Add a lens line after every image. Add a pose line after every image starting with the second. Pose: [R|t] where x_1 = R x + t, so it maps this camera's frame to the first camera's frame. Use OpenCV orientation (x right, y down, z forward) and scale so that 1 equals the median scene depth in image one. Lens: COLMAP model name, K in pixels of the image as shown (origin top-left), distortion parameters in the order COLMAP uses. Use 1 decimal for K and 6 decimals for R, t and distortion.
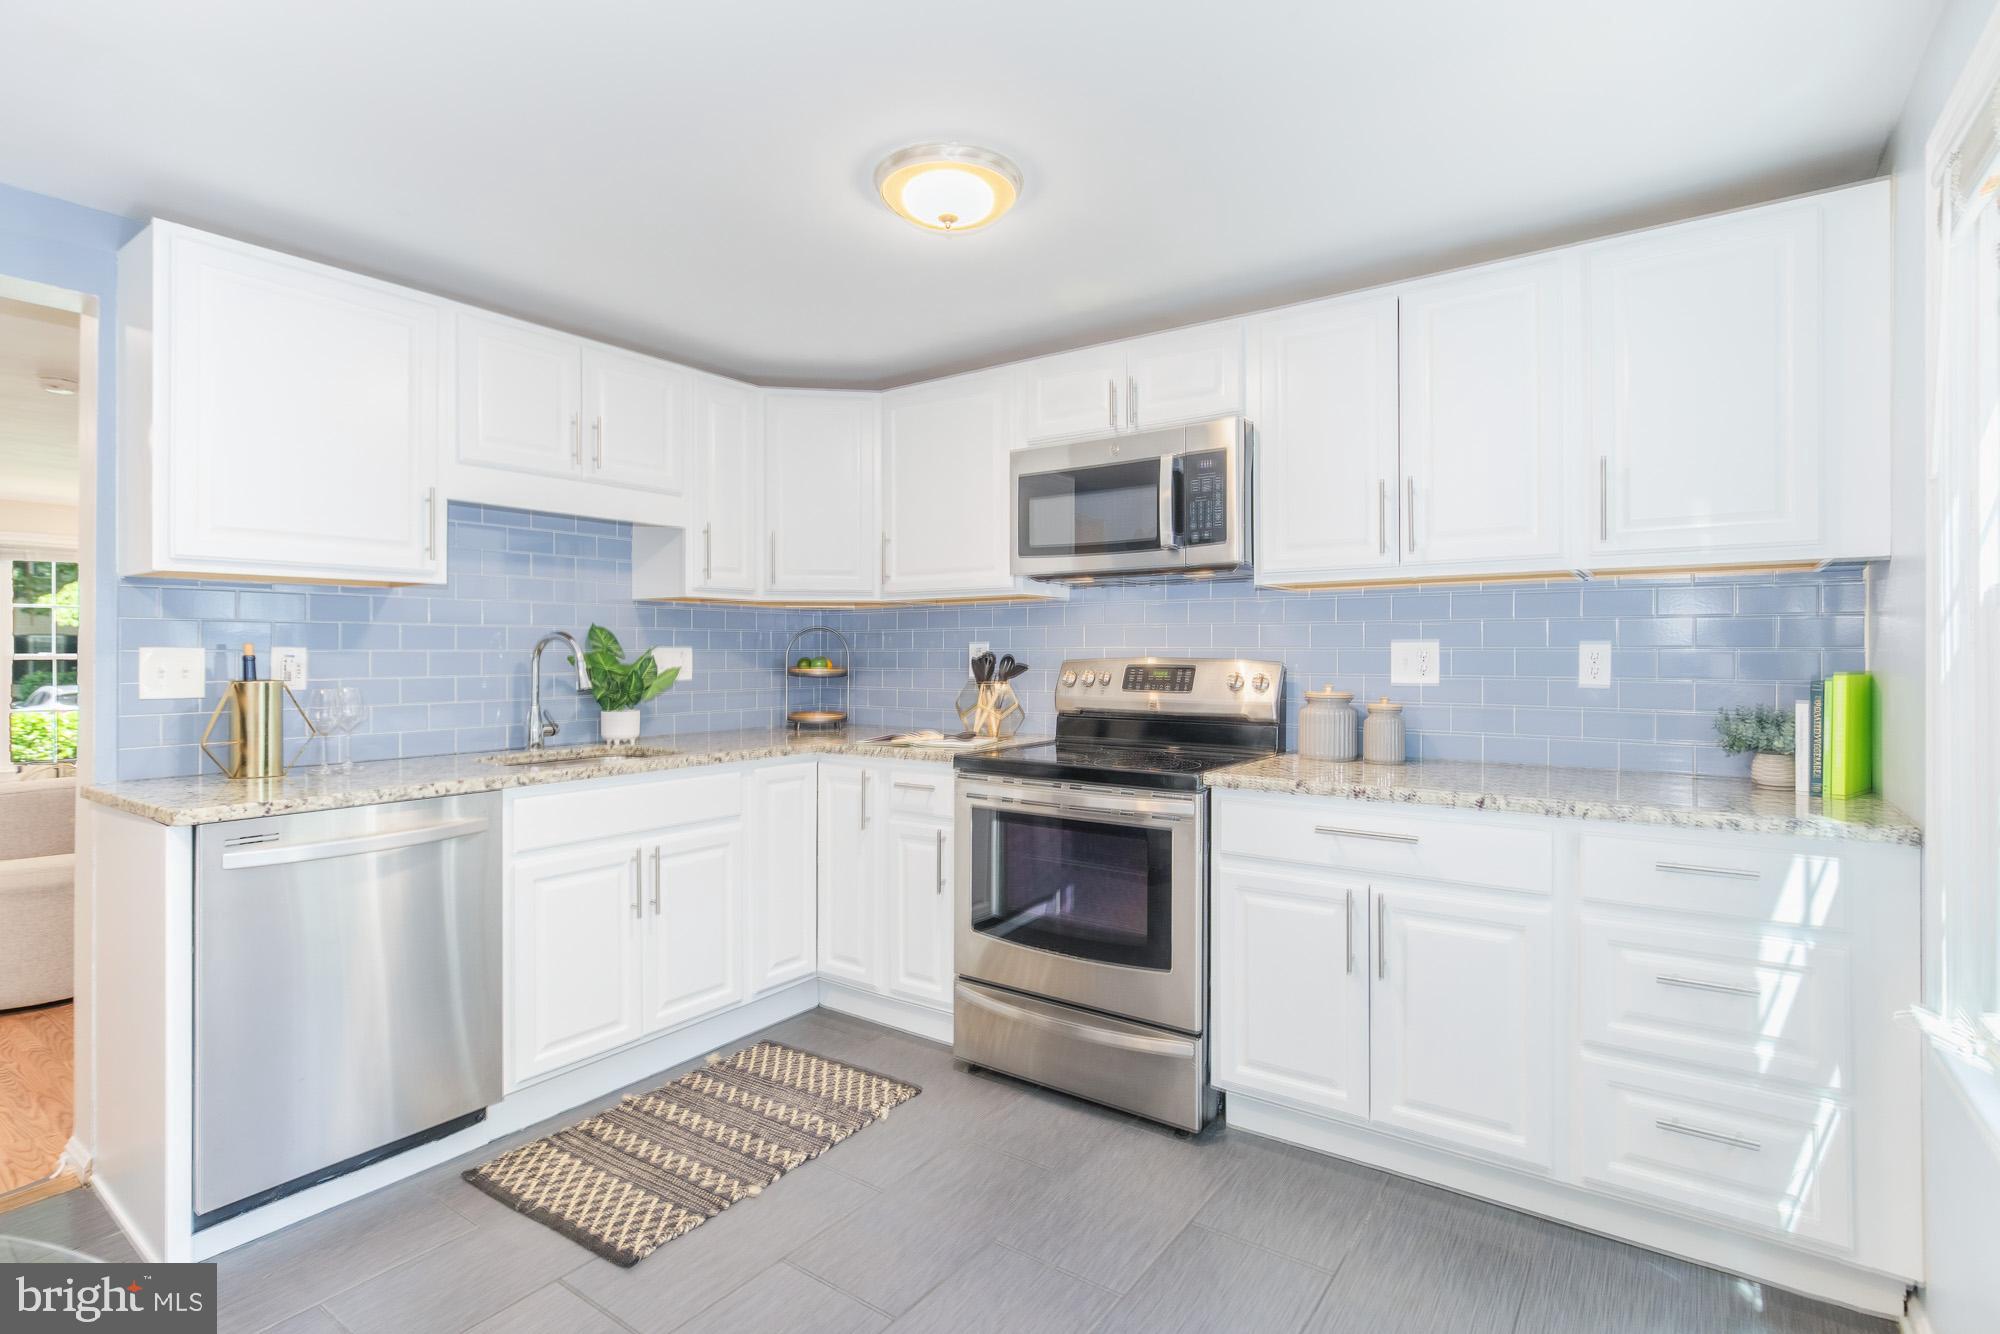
lens RADIAL K [[957.1, 0, 1001.4], [0, 957.1, 653.8], [0, 0, 1]] dist [-0.004768, -0.000220]
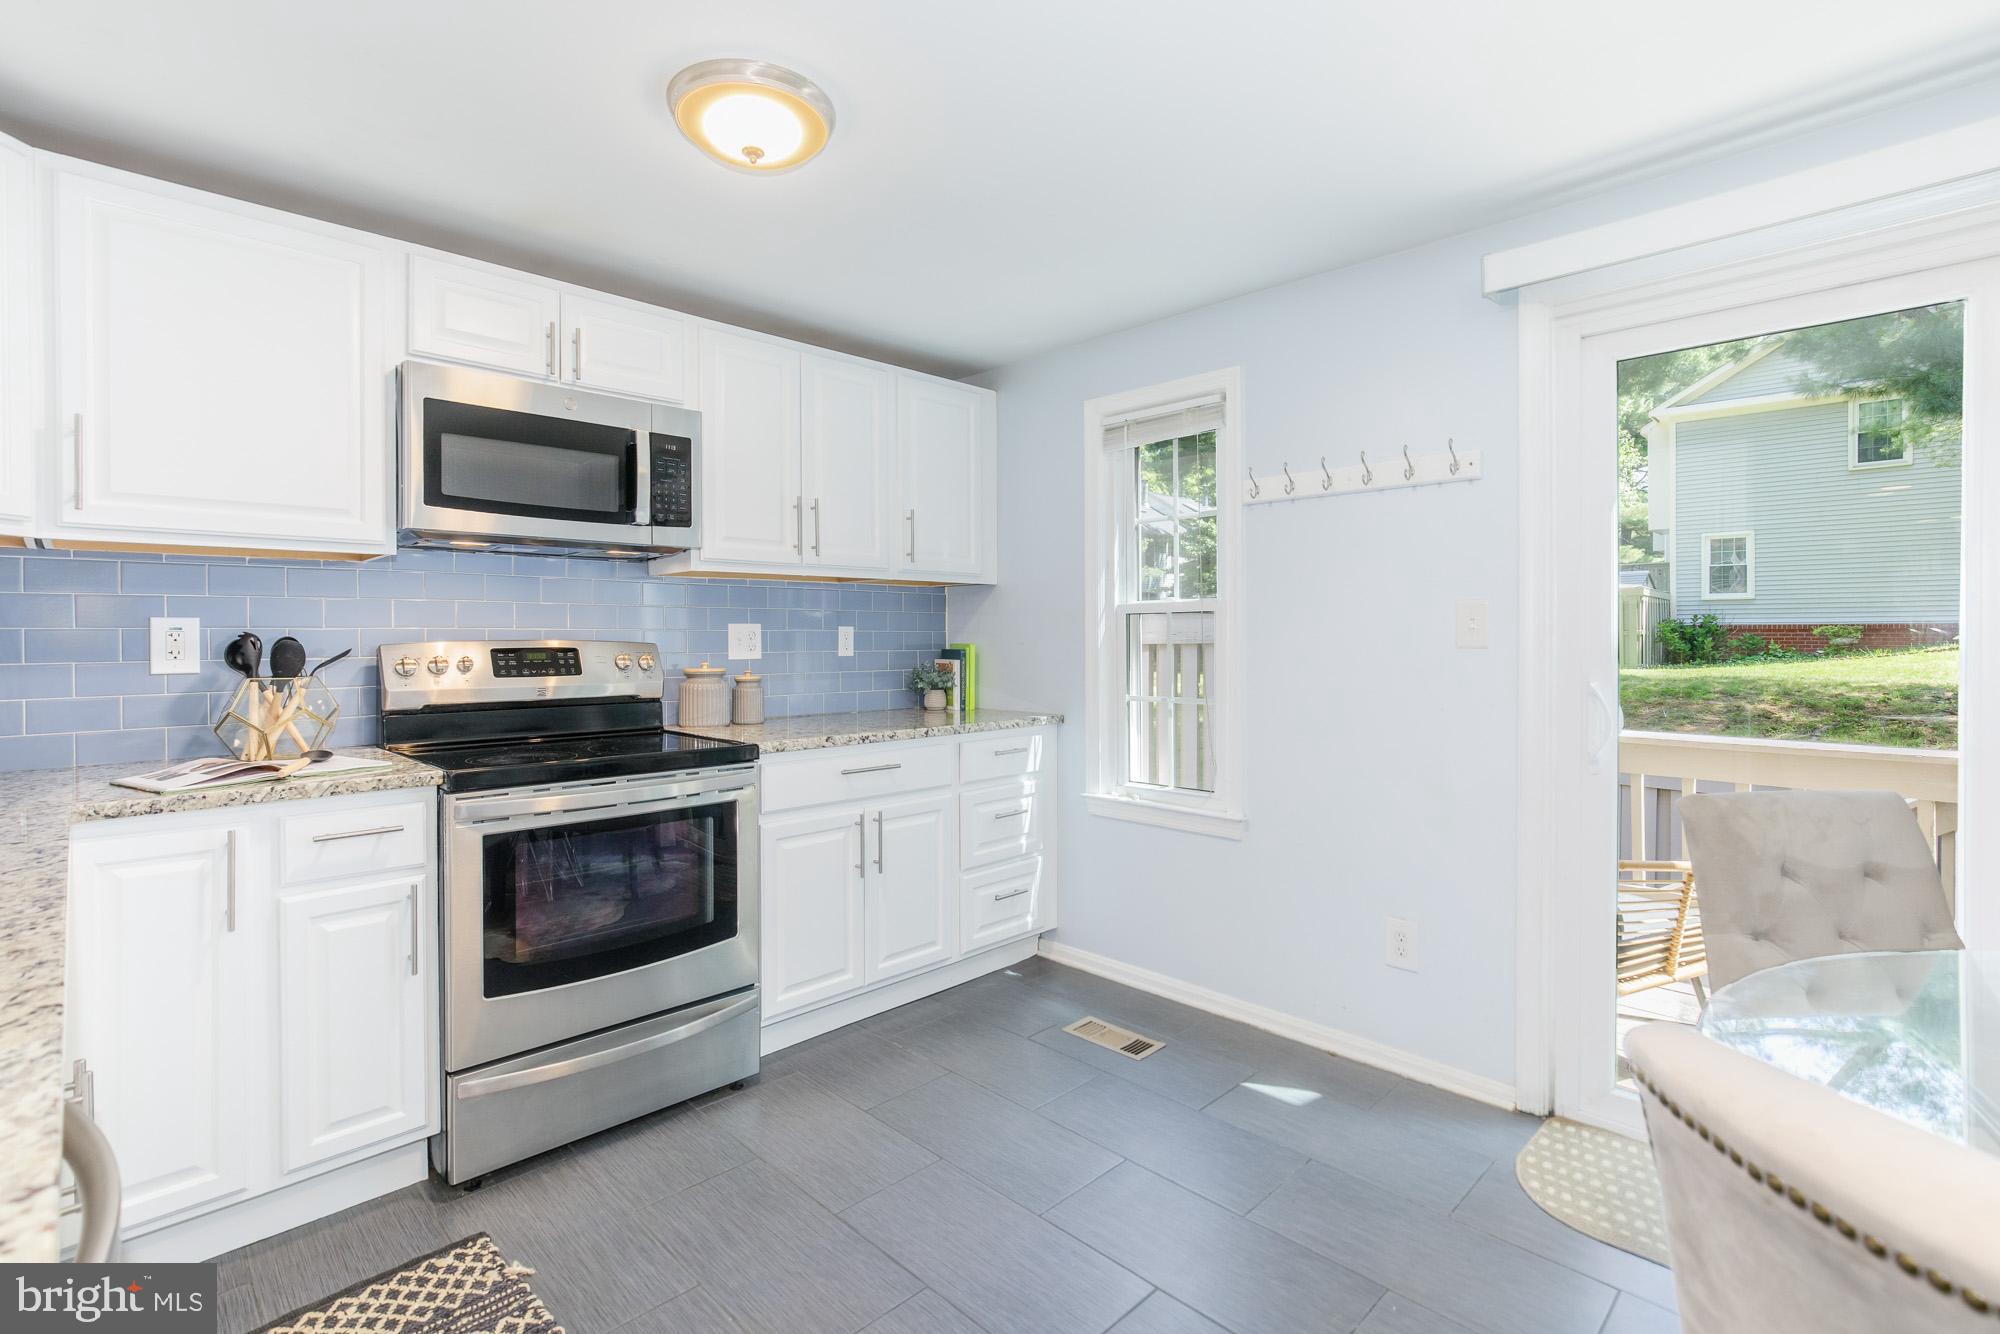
lens RADIAL K [[934.2, 0, 991.0], [0, 934.2, 640.9], [0, 0, 1]] dist [-0.012378, 0.000500]
pose [[0.171003, -0.005591, 0.985255, -0.772559], [0.003283, 0.999982, 0.005104, 0.004200], [-0.985265, 0.002362, 0.171018, 0.544617]]
